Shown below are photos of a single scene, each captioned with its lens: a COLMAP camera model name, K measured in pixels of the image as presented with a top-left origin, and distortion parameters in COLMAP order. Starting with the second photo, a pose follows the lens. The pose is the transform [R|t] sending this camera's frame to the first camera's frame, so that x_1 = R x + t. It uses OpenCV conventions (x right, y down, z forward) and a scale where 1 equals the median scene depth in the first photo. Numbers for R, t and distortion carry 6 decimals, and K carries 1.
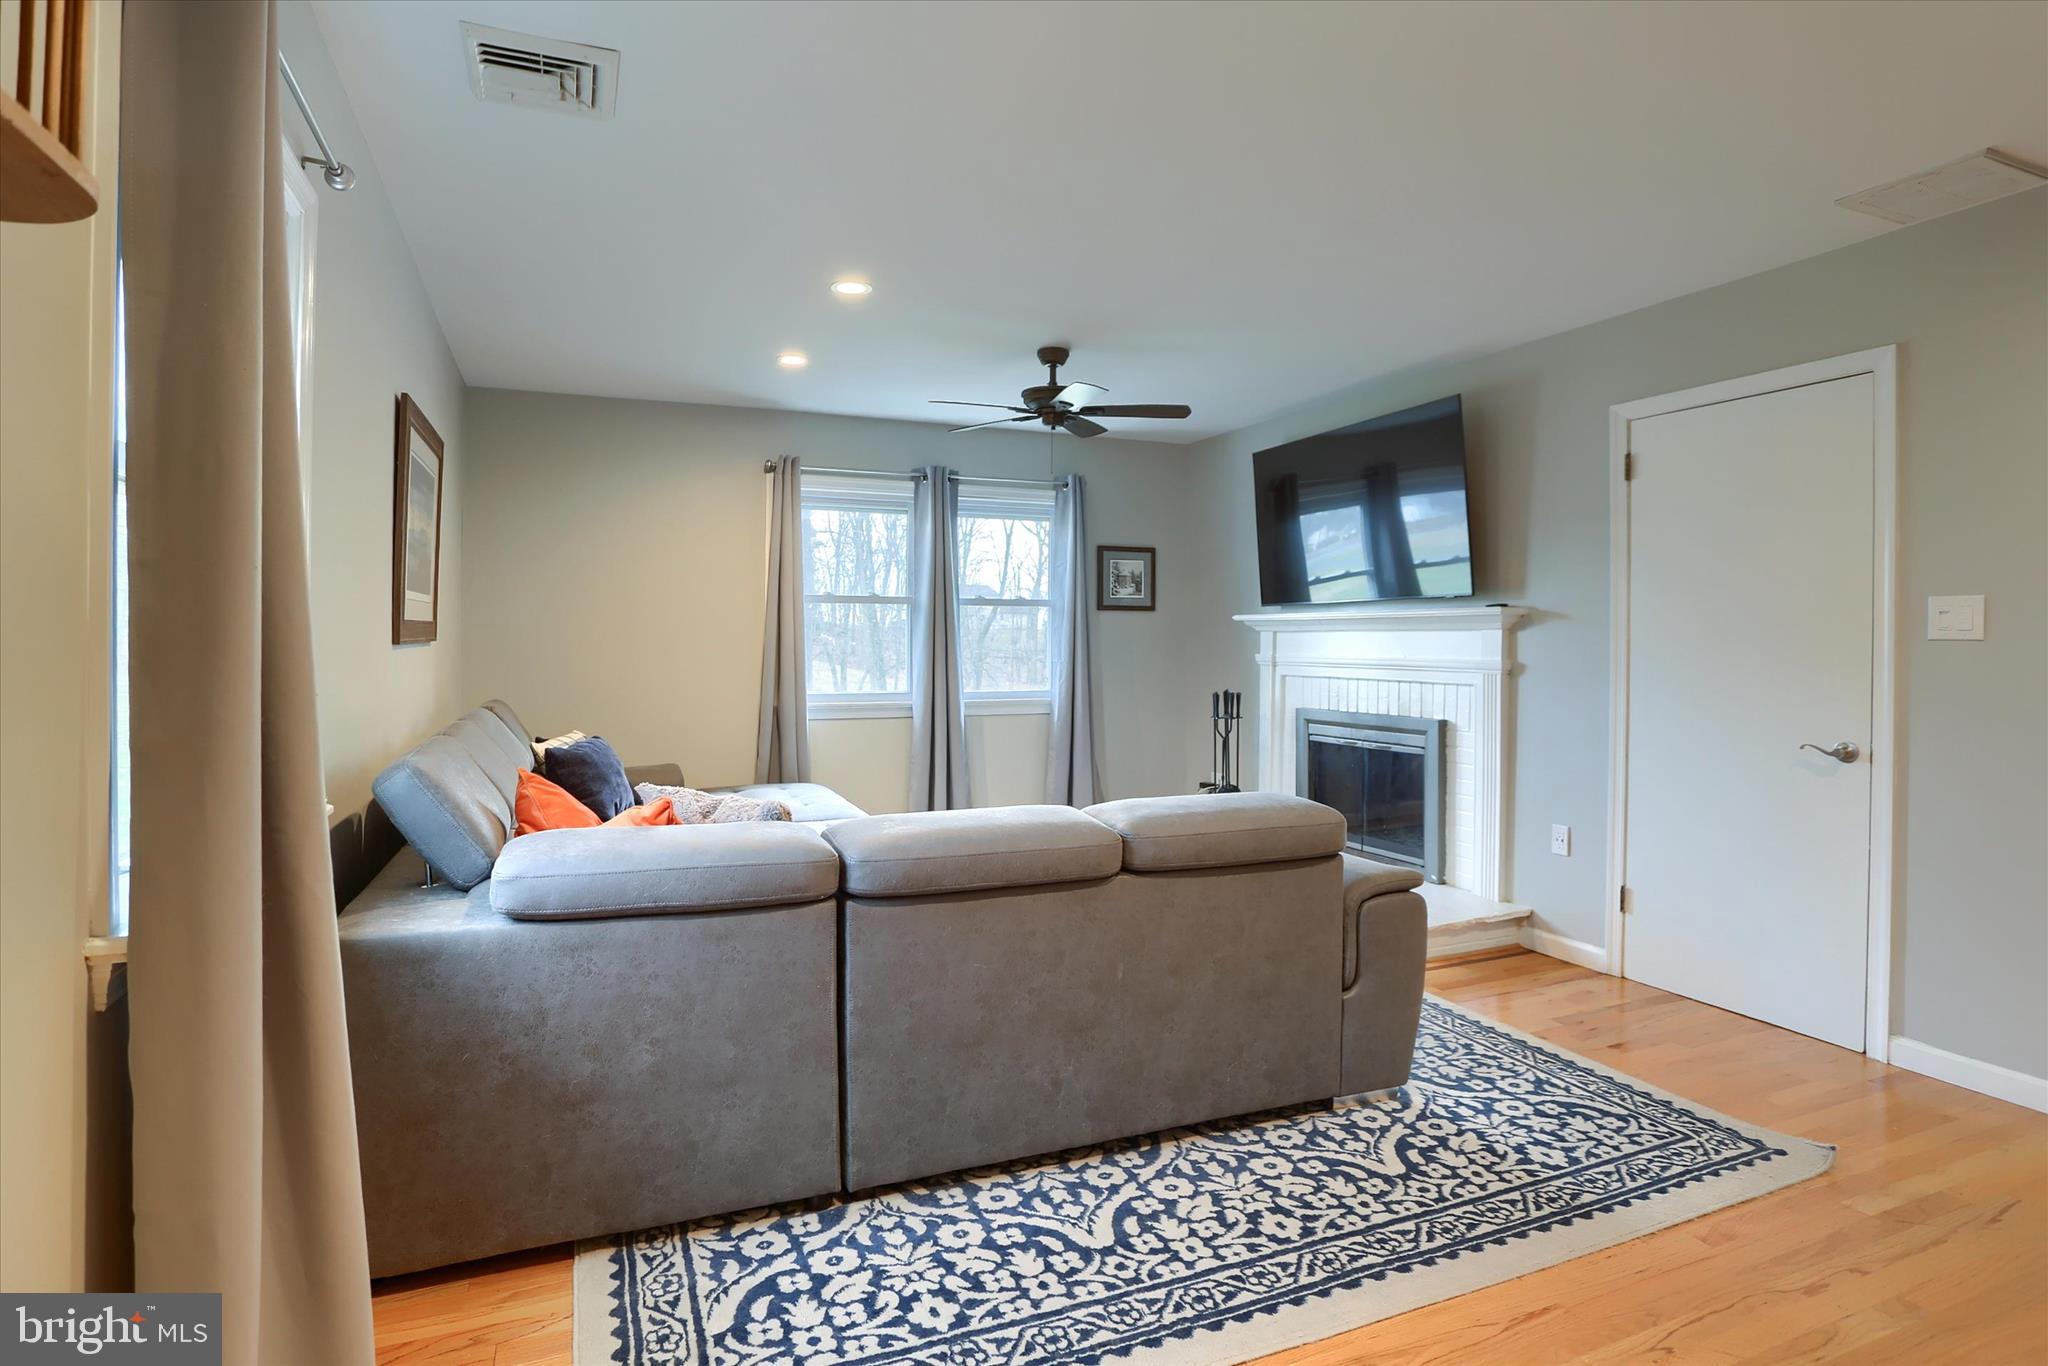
lens RADIAL K [[1029.4, 0, 1000.4], [0, 1029.4, 659.5], [0, 0, 1]] dist [-0.080834, 0.037306]
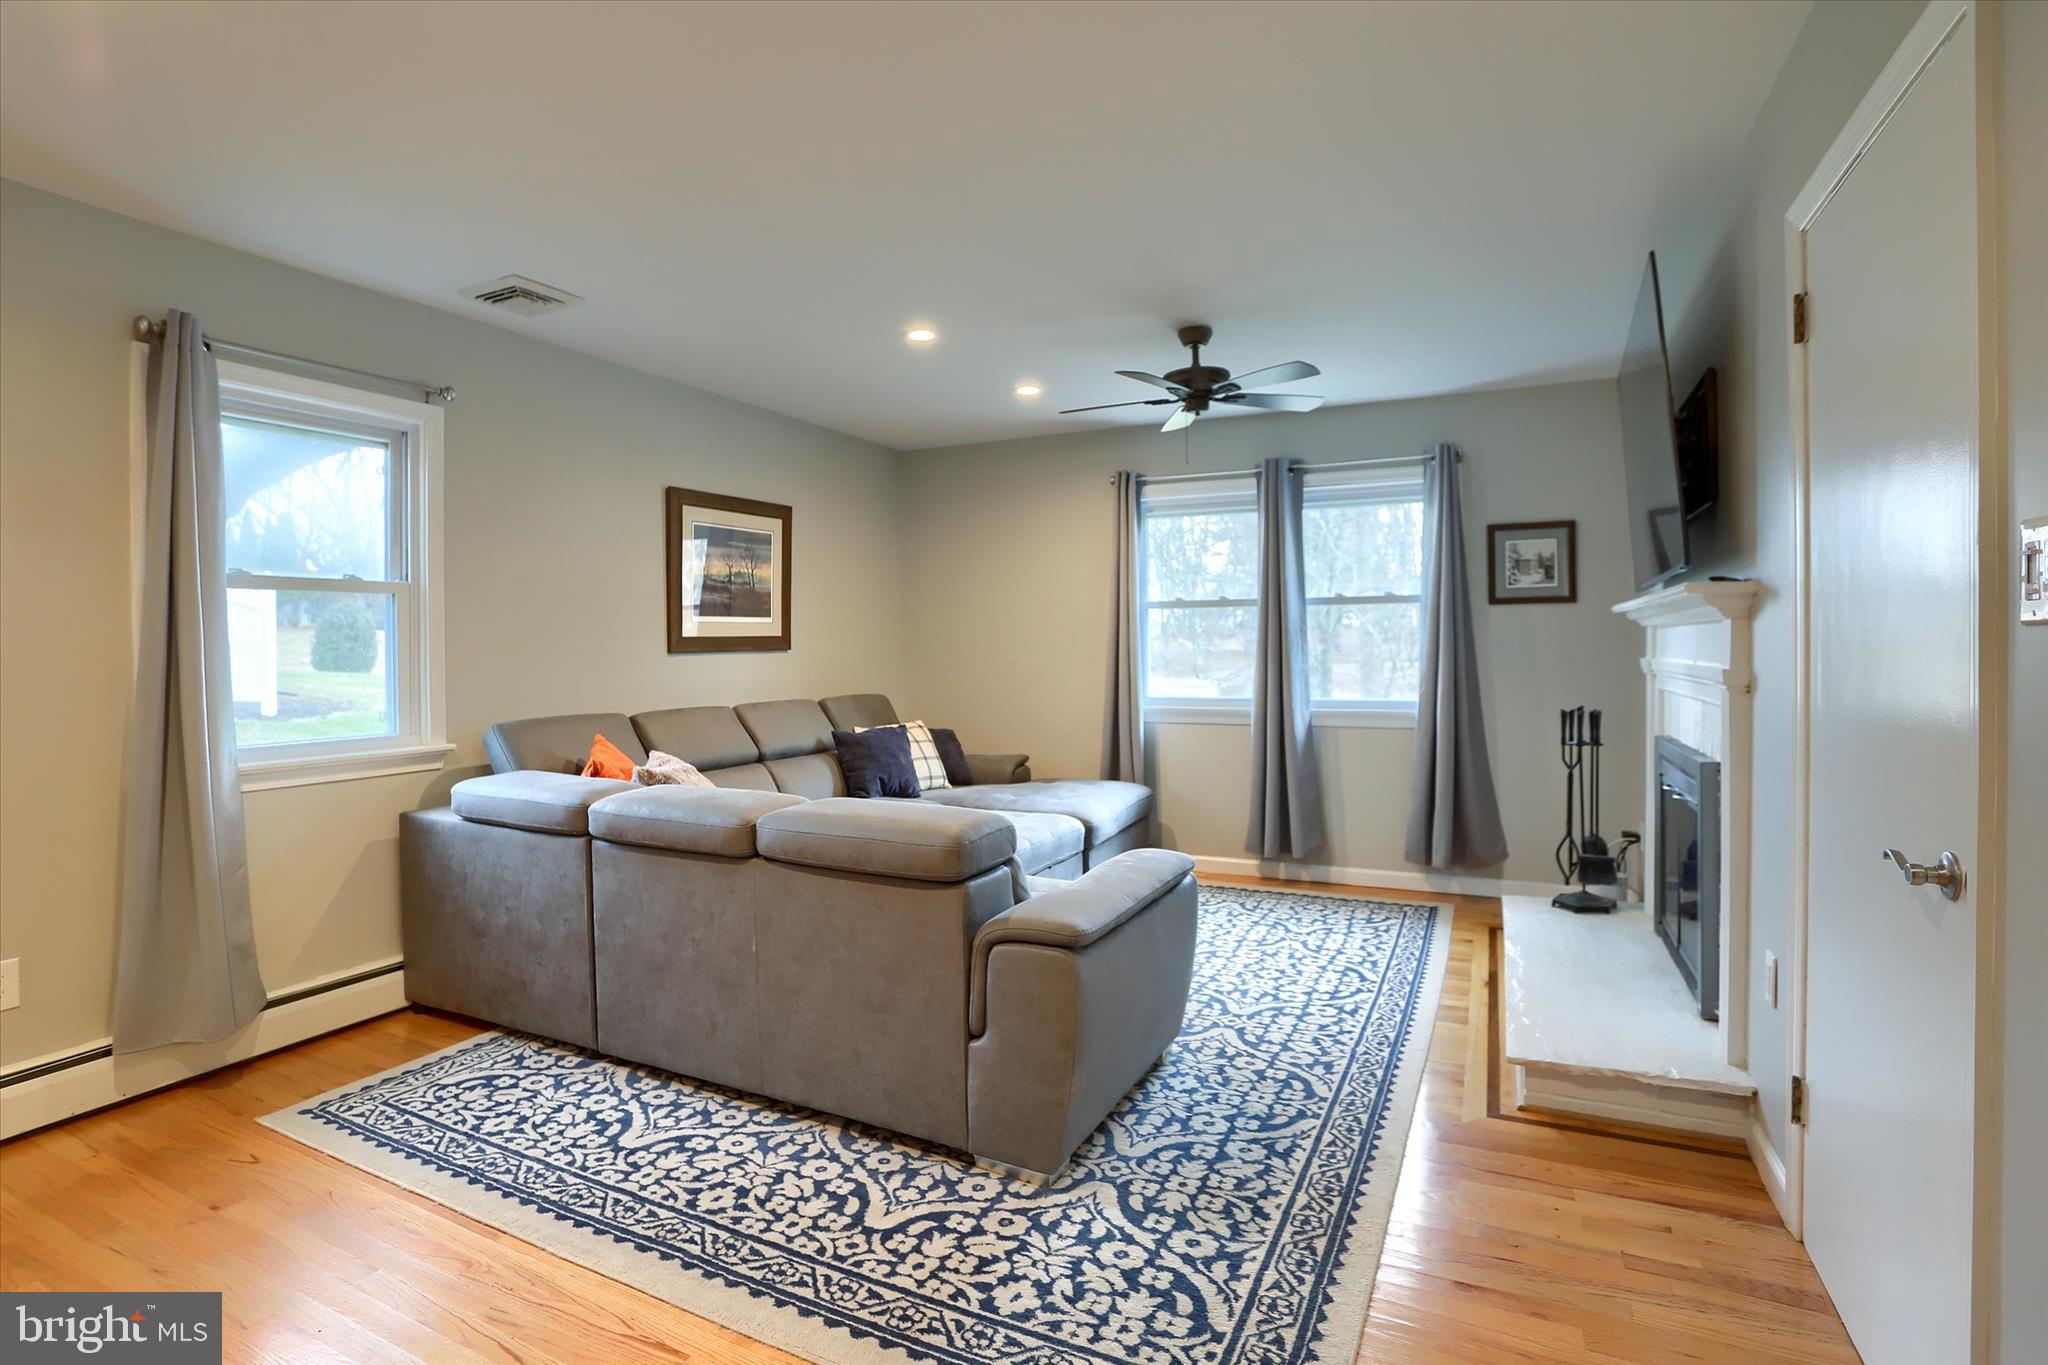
lens RADIAL K [[1029.4, 0, 1000.4], [0, 1029.4, 659.0], [0, 0, 1]] dist [-0.080834, 0.037306]
pose [[0.654004, -0.000683, -0.756491, 1.128949], [-0.001389, 0.999997, -0.002104, -0.006465], [0.756490, 0.002427, 0.654001, 0.464166]]
